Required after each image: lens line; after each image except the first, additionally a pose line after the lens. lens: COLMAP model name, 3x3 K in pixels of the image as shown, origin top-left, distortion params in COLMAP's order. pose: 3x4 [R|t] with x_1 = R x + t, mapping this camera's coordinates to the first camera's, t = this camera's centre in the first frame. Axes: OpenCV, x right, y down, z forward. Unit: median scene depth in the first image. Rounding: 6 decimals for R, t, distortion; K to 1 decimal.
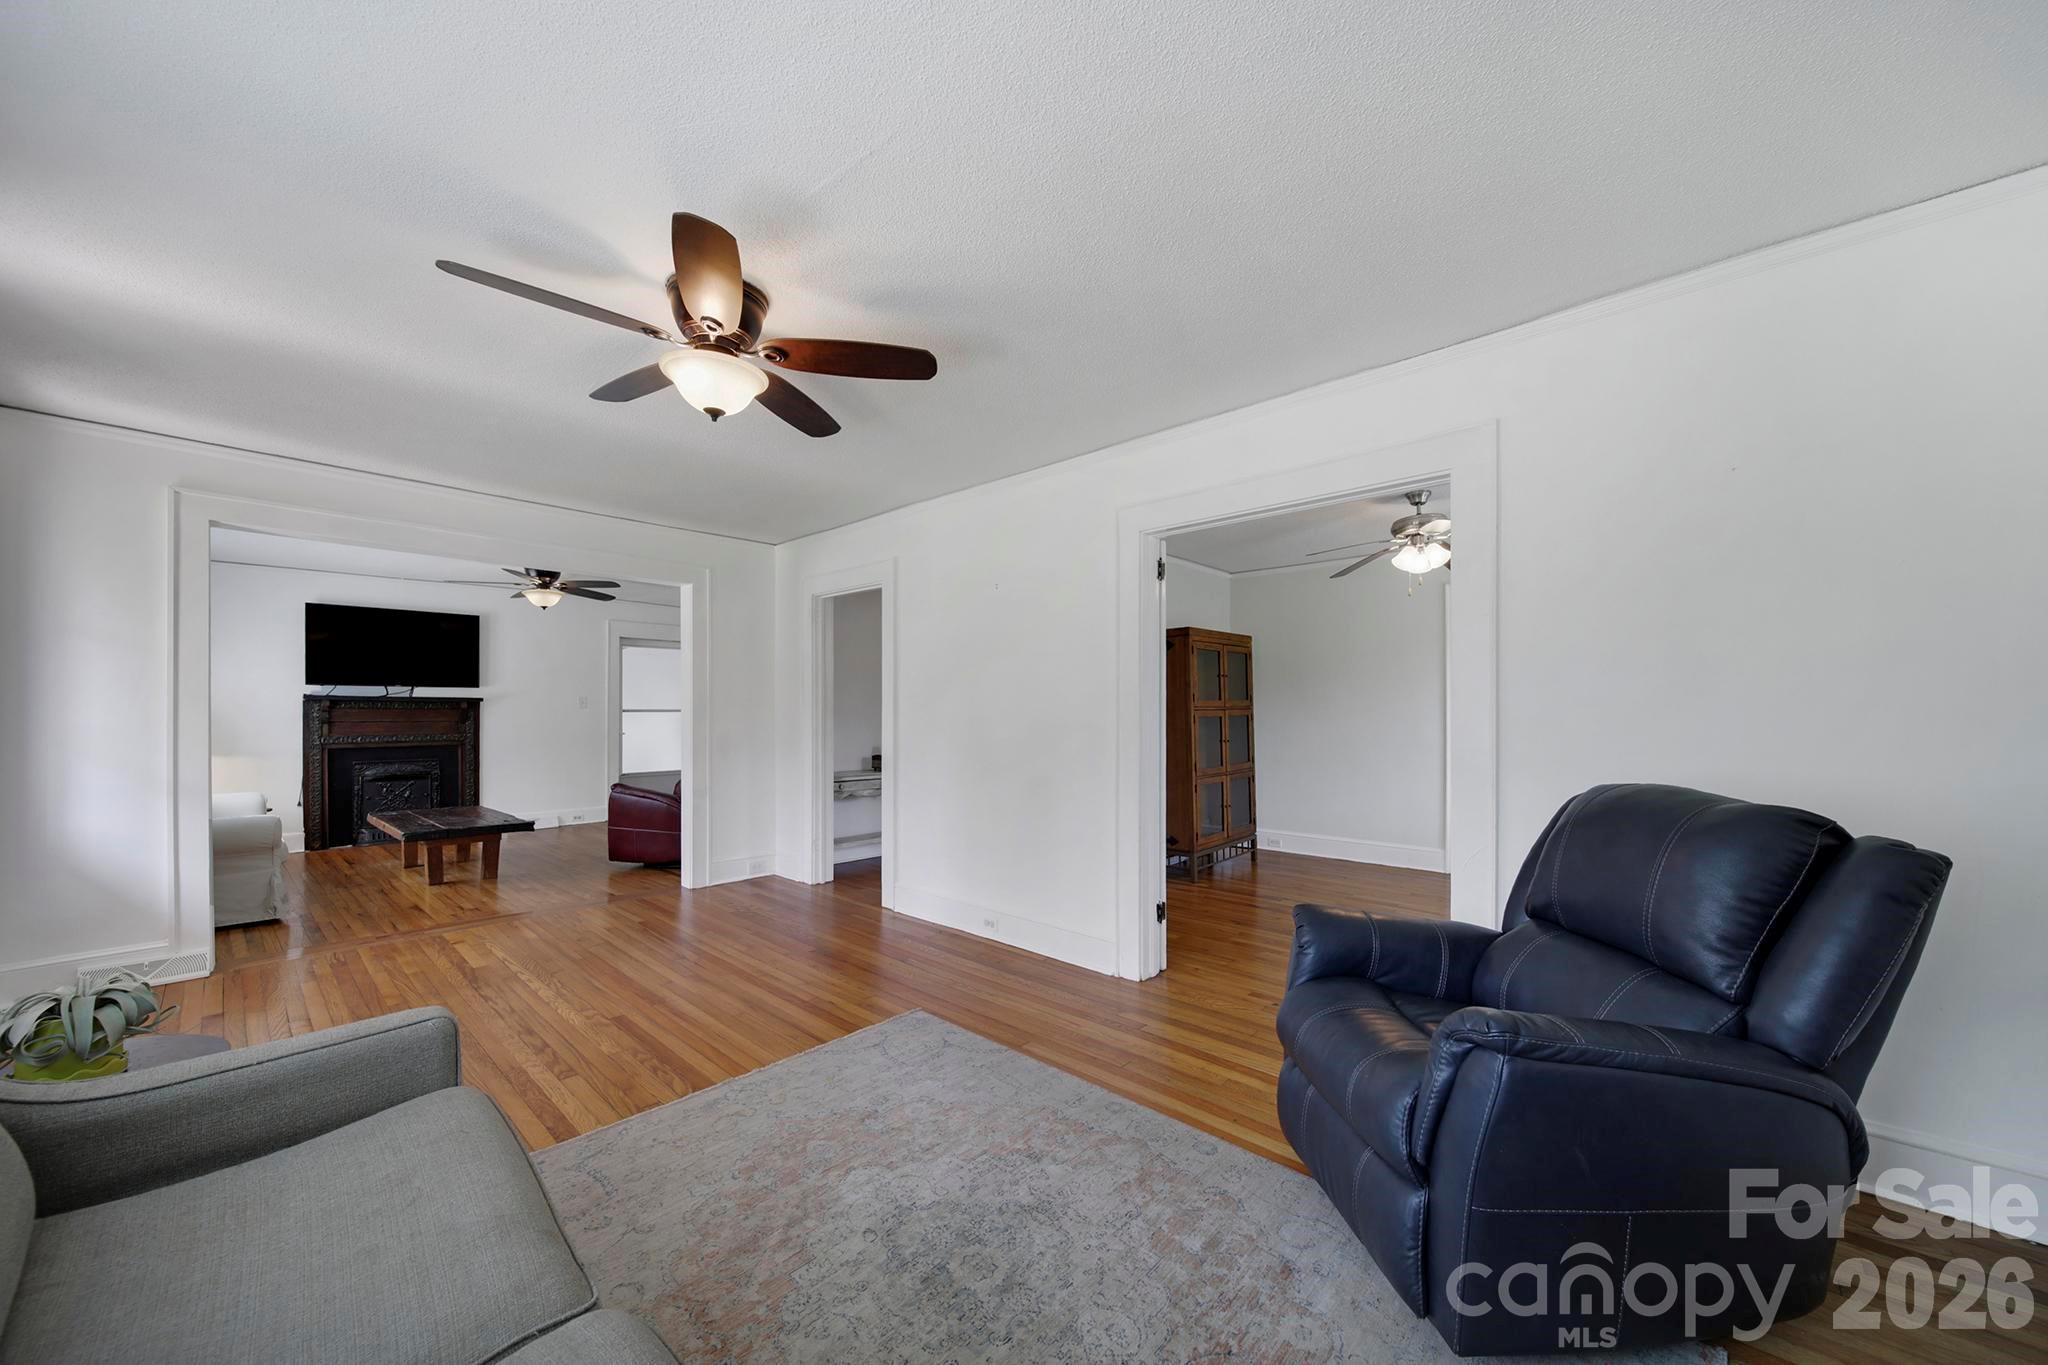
lens RADIAL K [[730.3, 0, 1036.5], [0, 730.3, 708.9], [0, 0, 1]] dist [-0.009442, -0.000123]
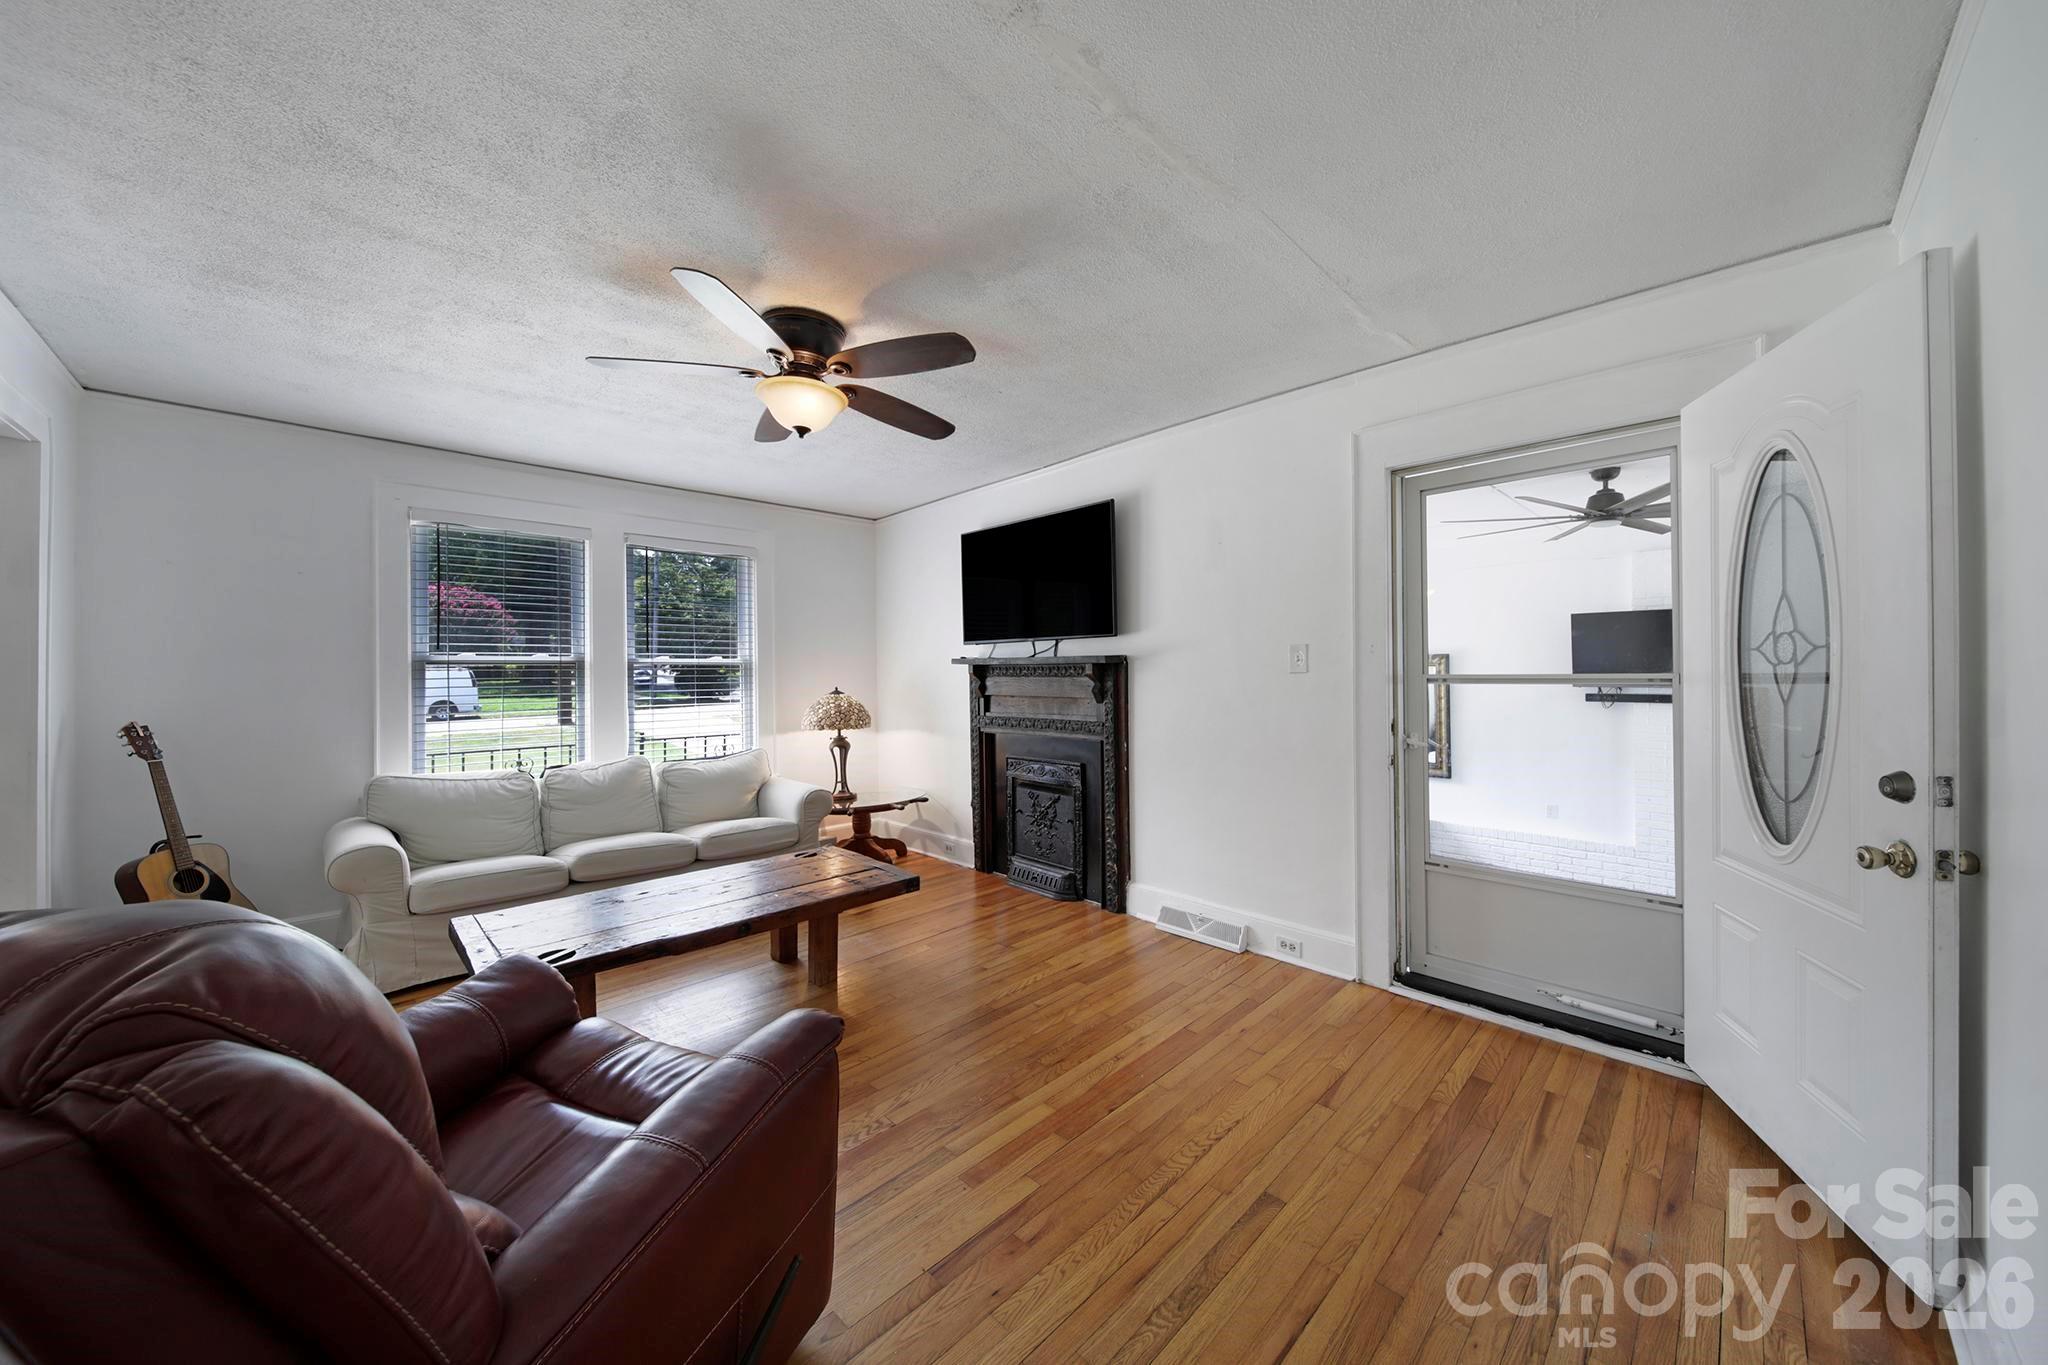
lens RADIAL K [[714.9, 0, 1025.7], [0, 714.9, 669.1], [0, 0, 1]] dist [-0.000033, -0.004173]
pose [[-0.073229, -0.000432, -0.997315, -0.272744], [0.014639, 0.999892, -0.001508, -0.006108], [0.997208, -0.014710, -0.073215, 1.070279]]
